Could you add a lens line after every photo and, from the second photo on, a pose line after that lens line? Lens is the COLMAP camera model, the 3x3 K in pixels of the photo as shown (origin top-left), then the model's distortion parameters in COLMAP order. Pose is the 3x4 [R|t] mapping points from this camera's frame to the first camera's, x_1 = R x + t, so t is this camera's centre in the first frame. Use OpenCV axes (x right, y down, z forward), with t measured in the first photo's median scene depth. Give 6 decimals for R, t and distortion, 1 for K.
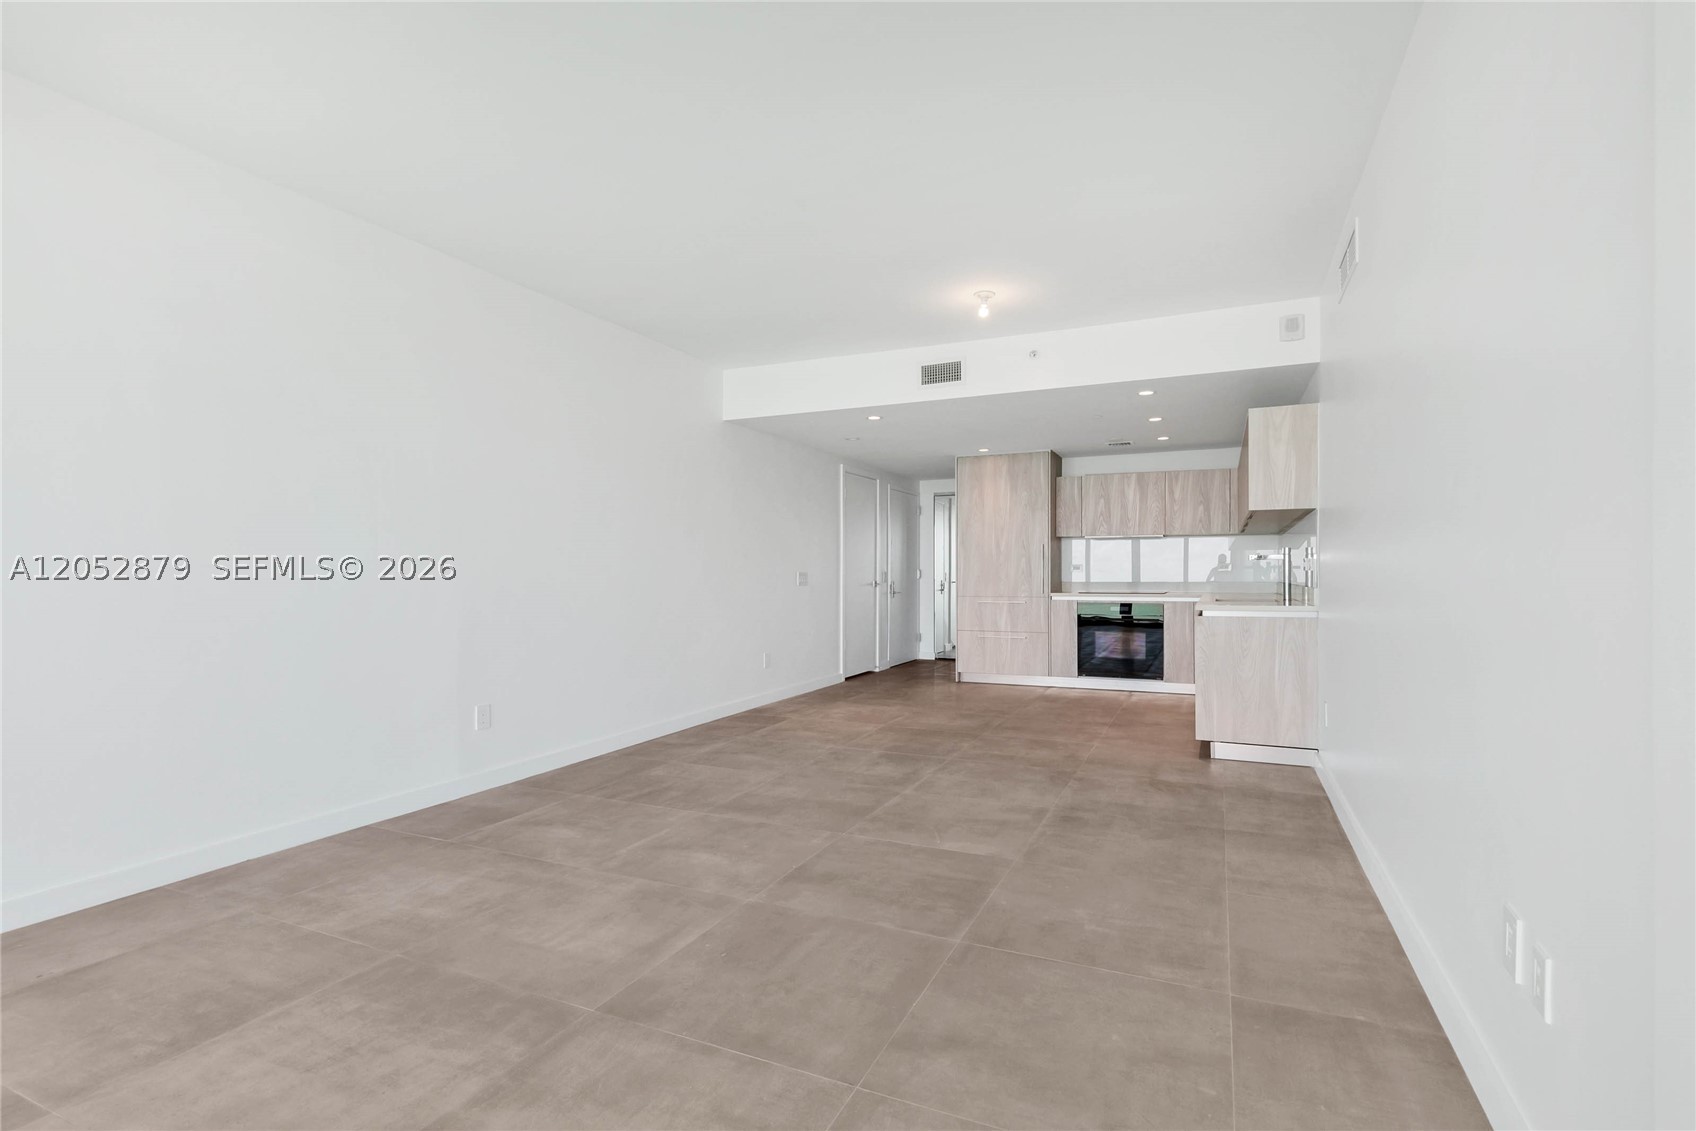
lens RADIAL K [[783.7, 0, 848.5], [0, 783.7, 571.1], [0, 0, 1]] dist [0.004968, -0.000741]
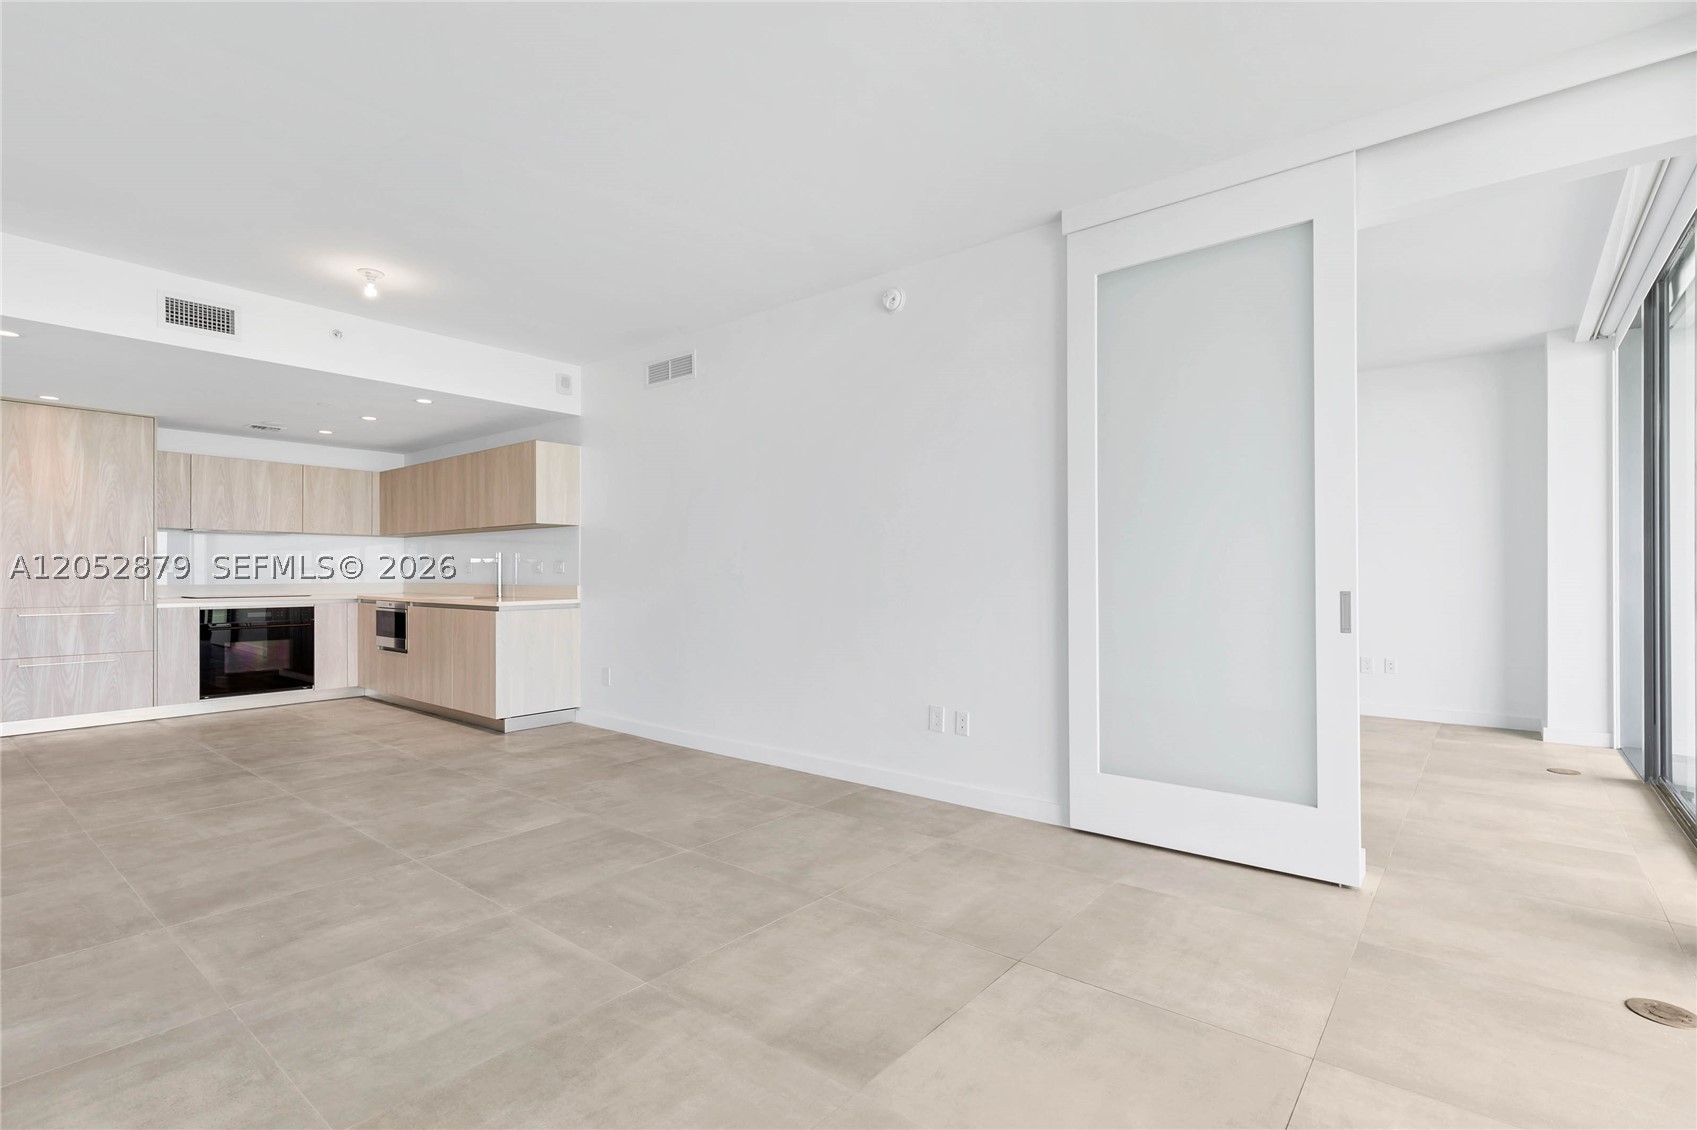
lens RADIAL K [[784.2, 0, 879.5], [0, 784.2, 575.1], [0, 0, 1]] dist [0.004968, -0.000741]
pose [[0.239519, -0.000280, 0.970892, -0.739535], [-0.003828, 0.999992, 0.001233, -0.000037], [-0.970884, -0.004012, 0.239516, 0.249848]]
